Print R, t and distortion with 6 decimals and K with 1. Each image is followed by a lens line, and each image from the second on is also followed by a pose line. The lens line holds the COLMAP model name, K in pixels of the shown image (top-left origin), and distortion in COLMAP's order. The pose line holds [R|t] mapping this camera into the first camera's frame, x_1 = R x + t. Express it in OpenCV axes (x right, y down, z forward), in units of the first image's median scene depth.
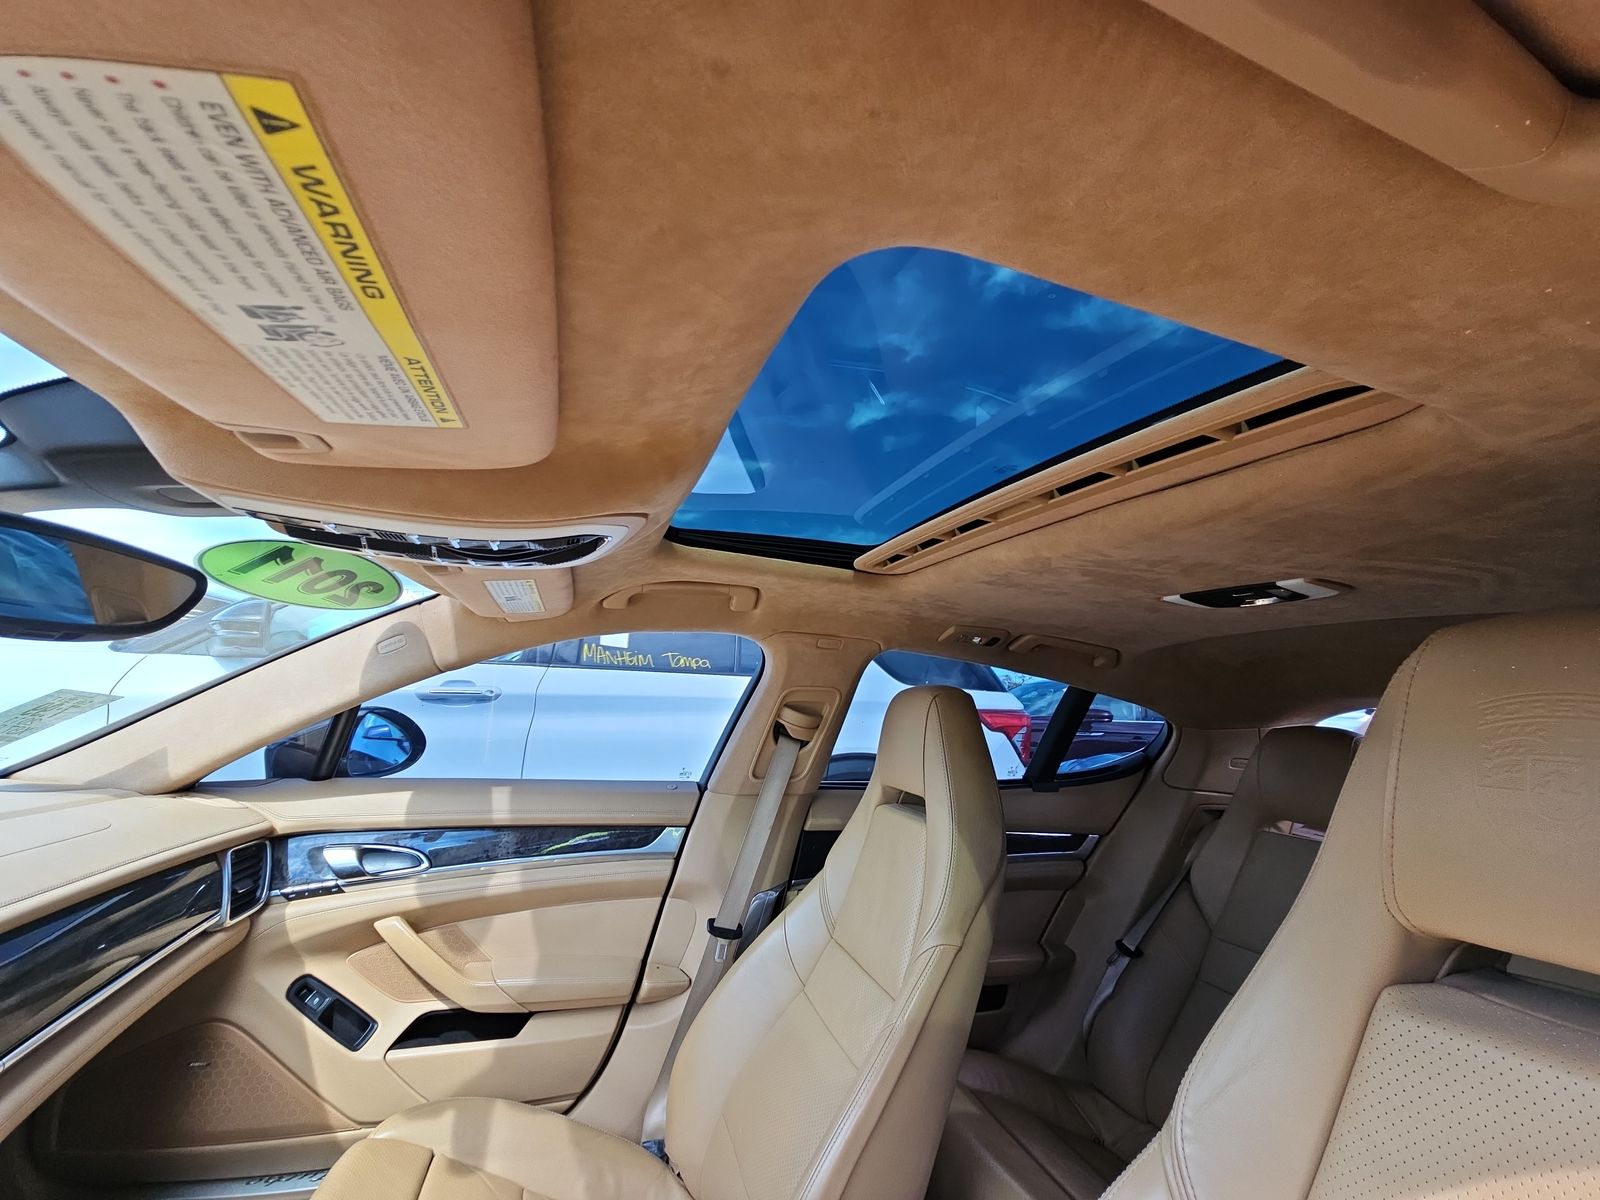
lens RADIAL K [[653.2, 0, 799.2], [0, 653.2, 605.7], [0, 0, 1]] dist [0.000502, -0.001406]
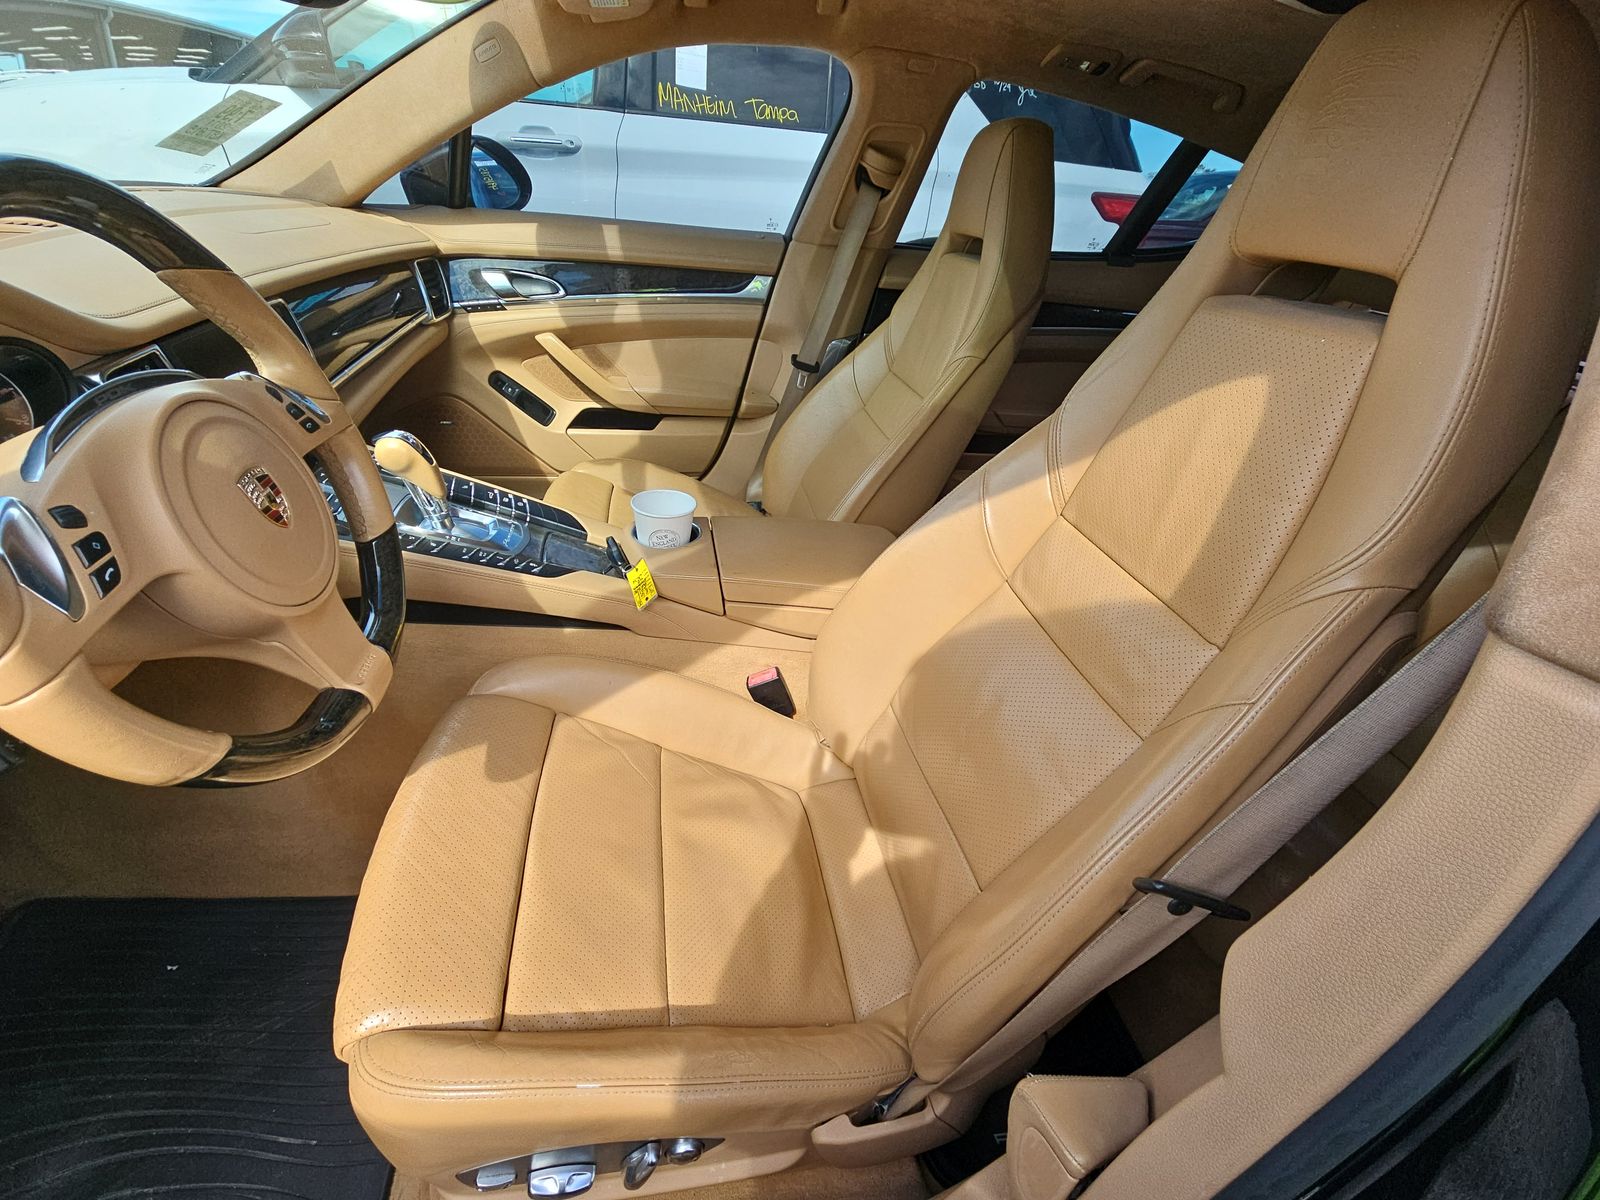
lens RADIAL K [[653.2, 0, 804.6], [0, 653.2, 606.4], [0, 0, 1]] dist [0.000502, -0.001406]
pose [[0.991090, 0.098738, -0.089390, 0.041336], [-0.017186, 0.760335, 0.649304, 0.042191], [0.132077, -0.641983, 0.755257, -0.230300]]
